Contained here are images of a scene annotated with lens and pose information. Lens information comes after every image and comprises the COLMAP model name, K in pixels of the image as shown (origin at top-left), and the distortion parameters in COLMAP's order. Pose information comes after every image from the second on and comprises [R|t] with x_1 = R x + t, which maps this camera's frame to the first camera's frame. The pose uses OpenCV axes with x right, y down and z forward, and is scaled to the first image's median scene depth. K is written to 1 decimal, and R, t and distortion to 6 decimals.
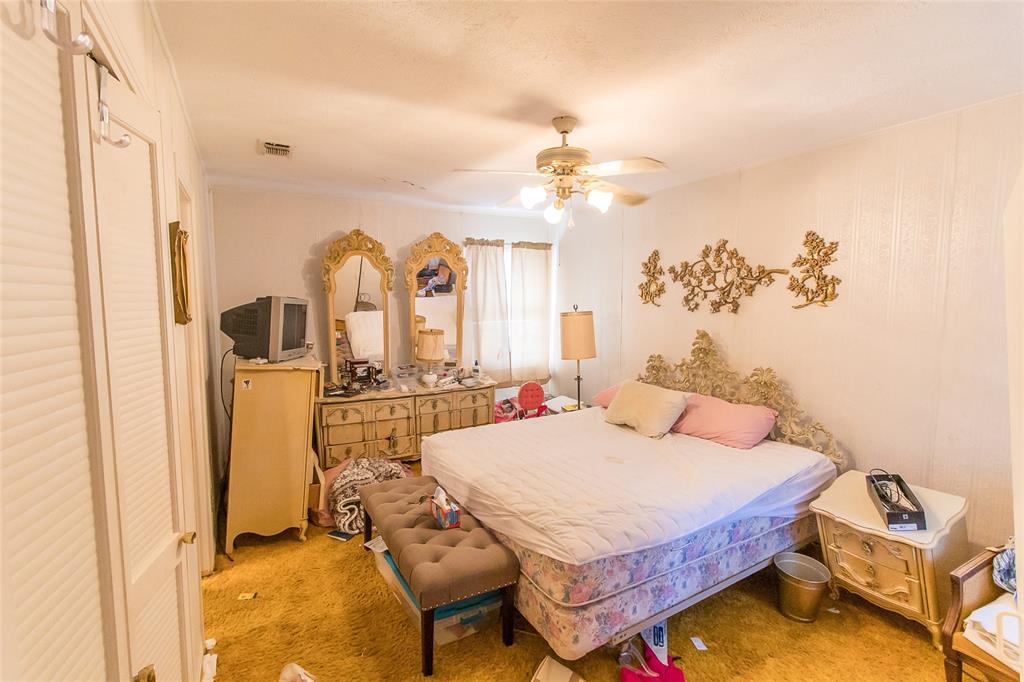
lens RADIAL K [[467.6, 0, 510.0], [0, 467.6, 342.0], [0, 0, 1]] dist [0.000719, 0.001980]
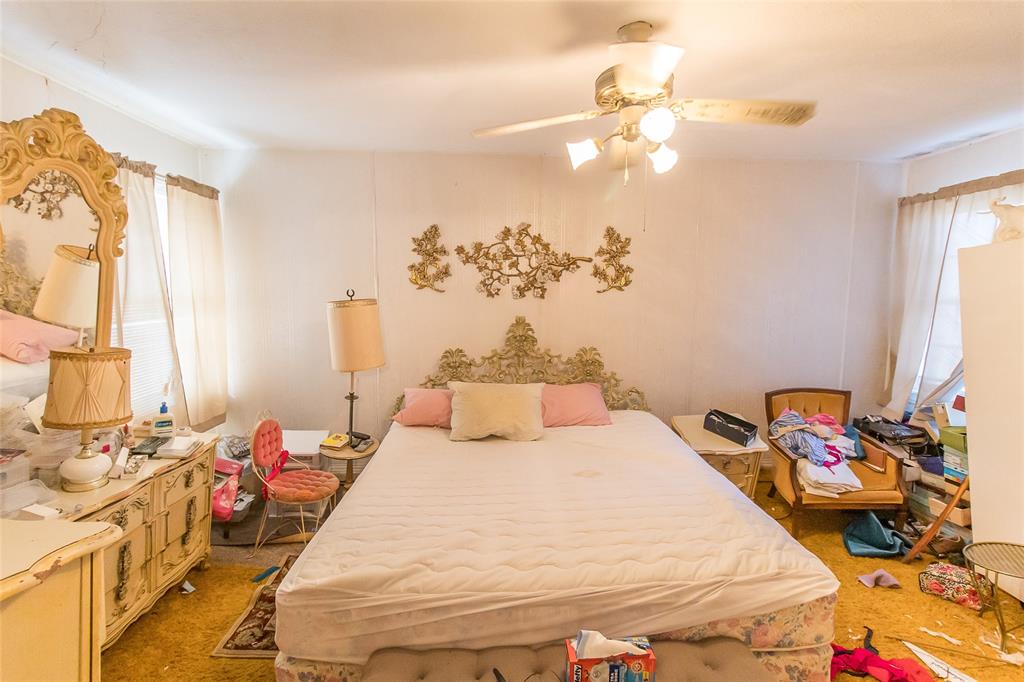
lens RADIAL K [[467.6, 0, 511.2], [0, 467.6, 338.9], [0, 0, 1]] dist [0.000719, 0.001980]
pose [[0.447992, -0.082775, 0.890198, -0.442551], [0.077281, 0.995563, 0.053681, -0.032258], [-0.890691, 0.044747, 0.452401, 0.586125]]
